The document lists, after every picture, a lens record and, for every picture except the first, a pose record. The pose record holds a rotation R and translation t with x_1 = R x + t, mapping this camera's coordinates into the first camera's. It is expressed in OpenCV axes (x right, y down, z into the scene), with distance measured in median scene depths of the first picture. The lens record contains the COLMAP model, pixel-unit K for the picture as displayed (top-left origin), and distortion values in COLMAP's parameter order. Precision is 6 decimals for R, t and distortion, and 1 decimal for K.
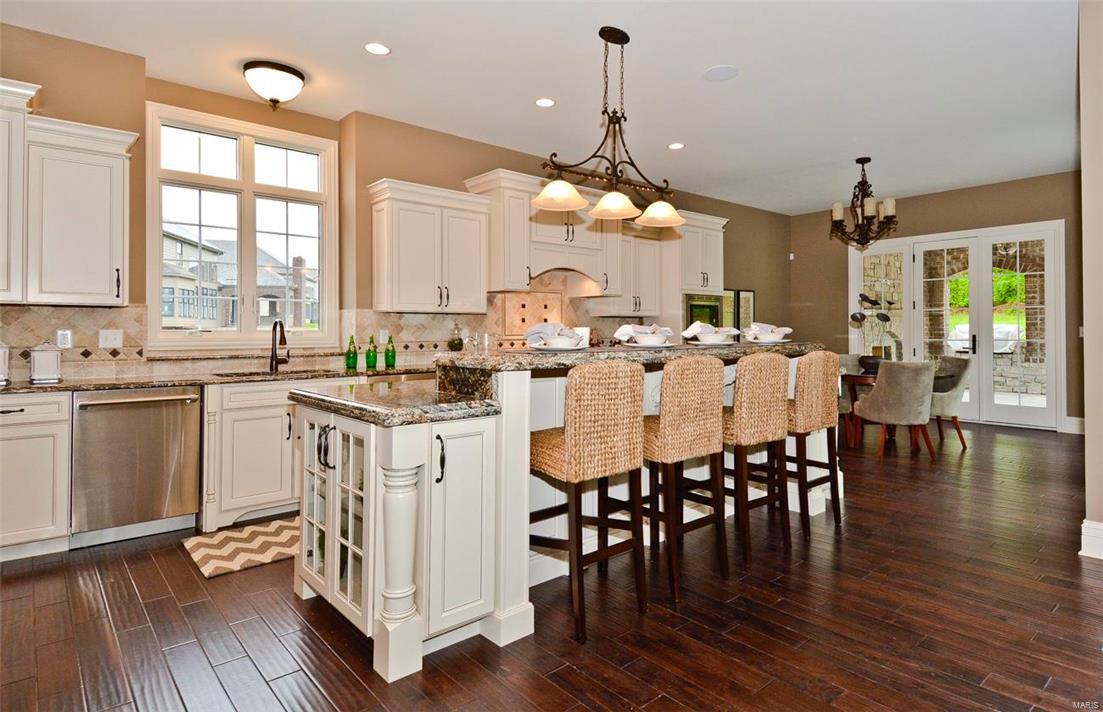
lens RADIAL K [[611.1, 0, 554.5], [0, 611.1, 319.3], [0, 0, 1]] dist [0.032036, 0.000117]
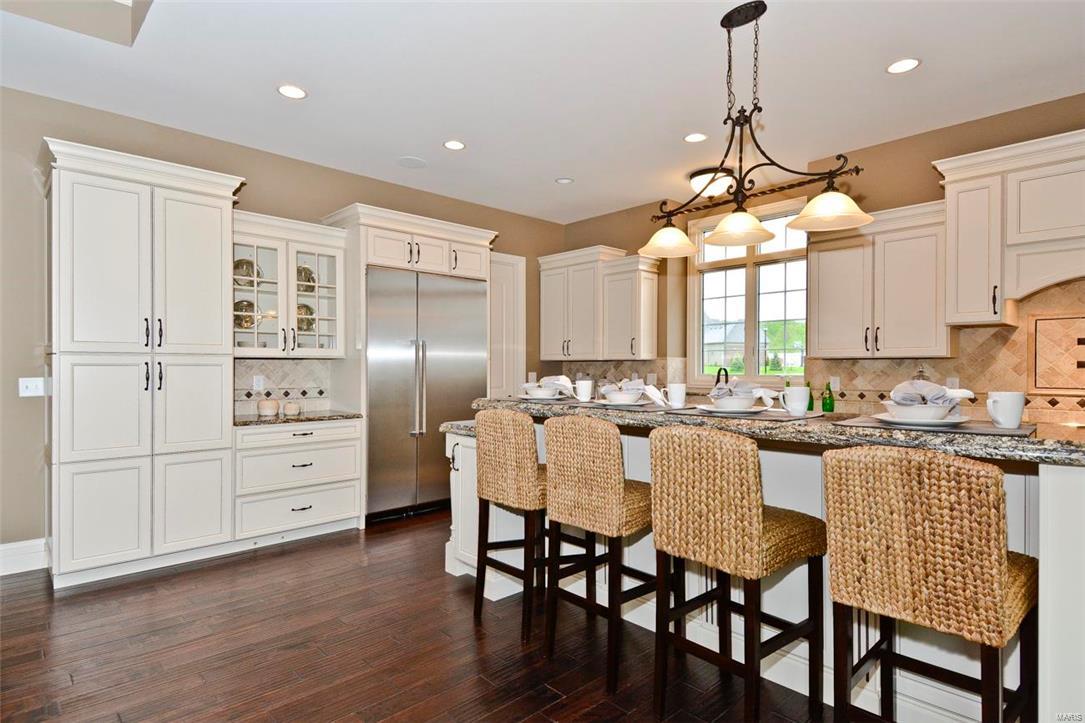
lens RADIAL K [[553.1, 0, 542.5], [0, 553.1, 361.5], [0, 0, 1]] dist [0.017005, -0.001162]
pose [[0.024289, -0.002818, -0.999701, 0.699126], [0.018895, 0.999819, -0.002360, -0.015583], [0.999526, -0.018832, 0.024338, 0.624276]]
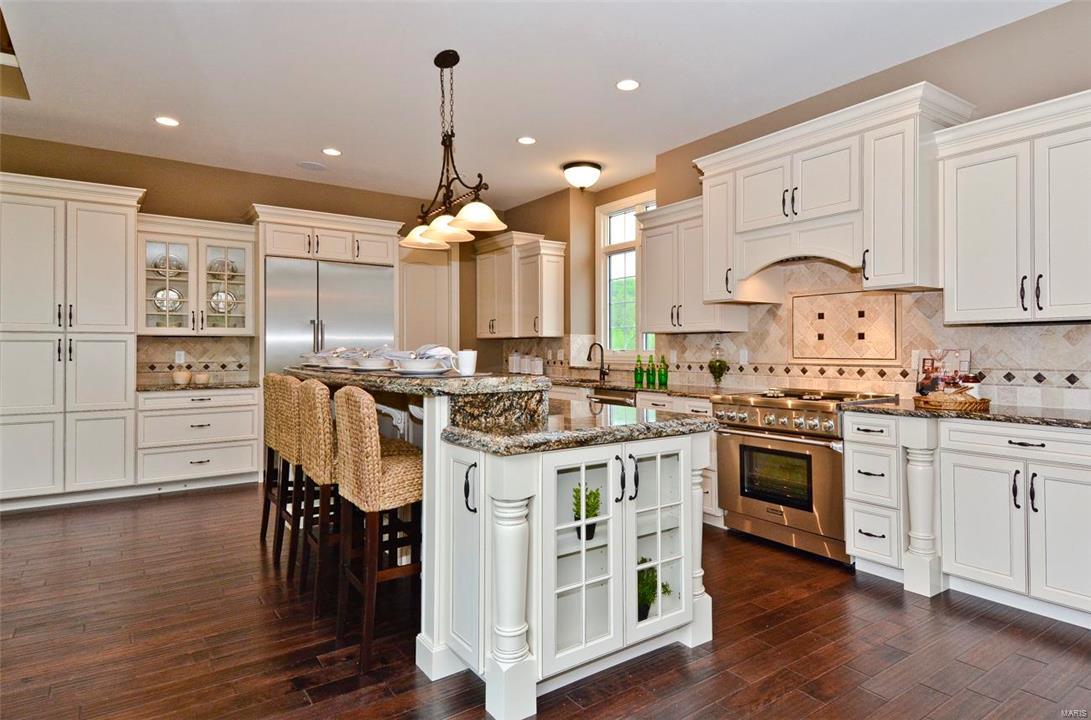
lens RADIAL K [[599.4, 0, 589.6], [0, 599.4, 341.6], [0, 0, 1]] dist [0.001391, 0.000310]
pose [[-0.069543, -0.005509, -0.997564, 0.908237], [0.023767, 0.999692, -0.007177, 0.007948], [0.997296, -0.024208, -0.069391, 1.113681]]
